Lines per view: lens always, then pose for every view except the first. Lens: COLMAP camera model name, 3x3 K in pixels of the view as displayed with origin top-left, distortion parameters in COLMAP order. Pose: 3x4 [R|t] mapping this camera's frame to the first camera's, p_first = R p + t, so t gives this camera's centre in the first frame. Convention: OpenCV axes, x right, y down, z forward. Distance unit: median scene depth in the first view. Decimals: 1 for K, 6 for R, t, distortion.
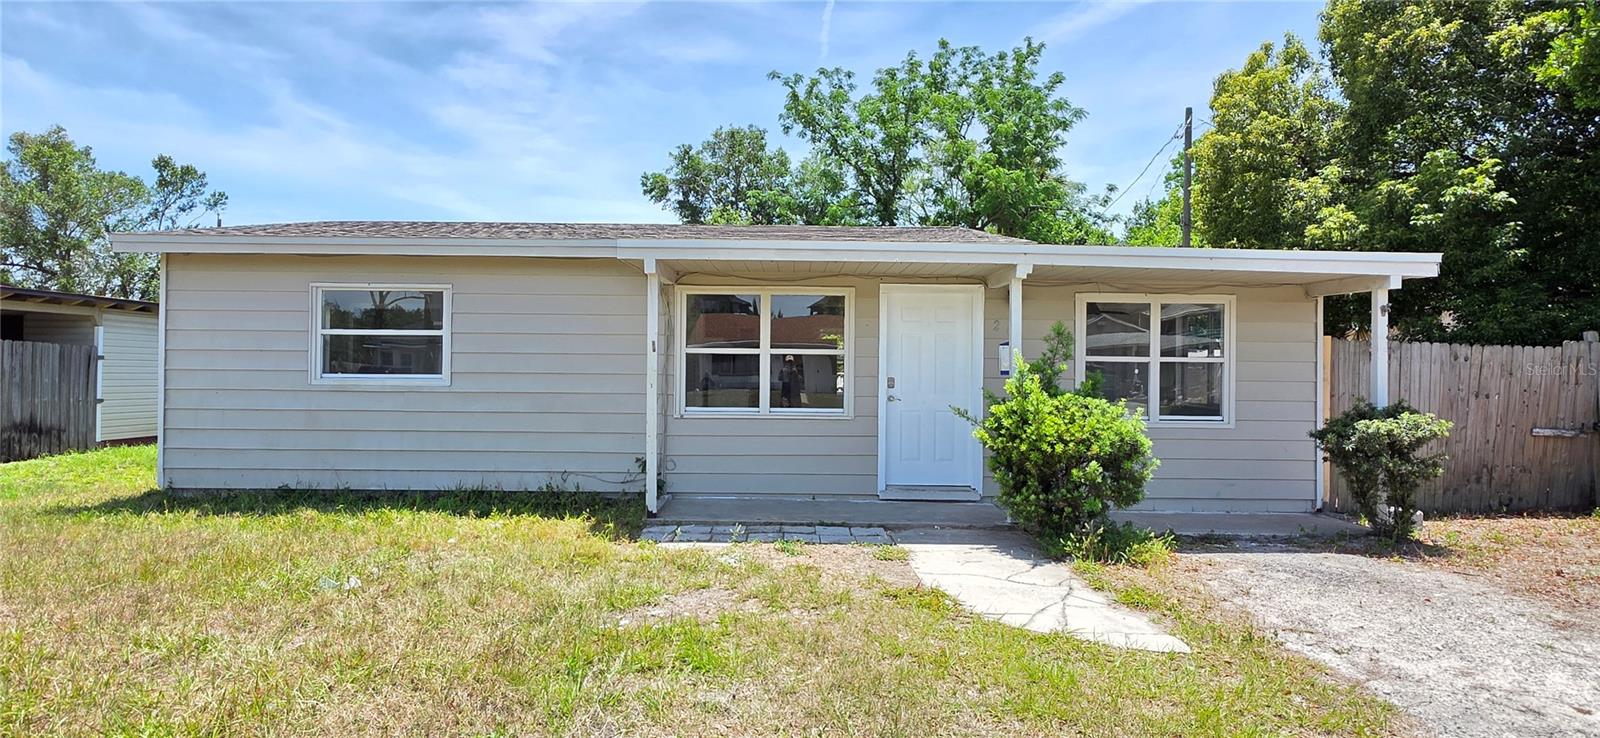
lens RADIAL K [[838.8, 0, 800.0], [0, 838.8, 369.0], [0, 0, 1]] dist [0.000504, -0.000049]
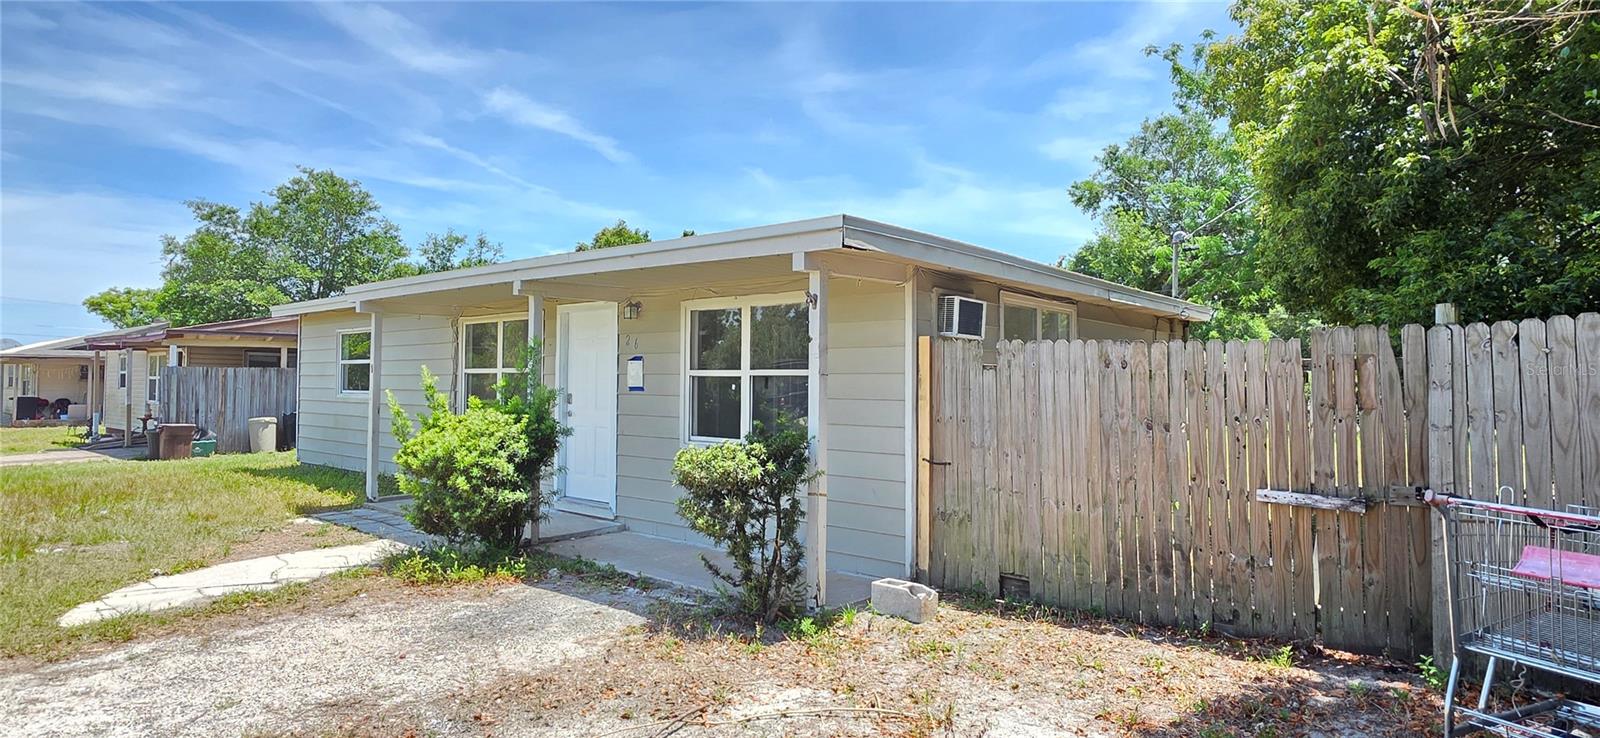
lens RADIAL K [[838.8, 0, 800.0], [0, 838.8, 369.0], [0, 0, 1]] dist [0.000504, -0.000049]
pose [[0.758723, -0.017630, -0.651175, 0.966475], [0.001957, 0.999691, -0.024786, 0.005292], [0.651410, 0.017531, 0.758523, 0.371089]]
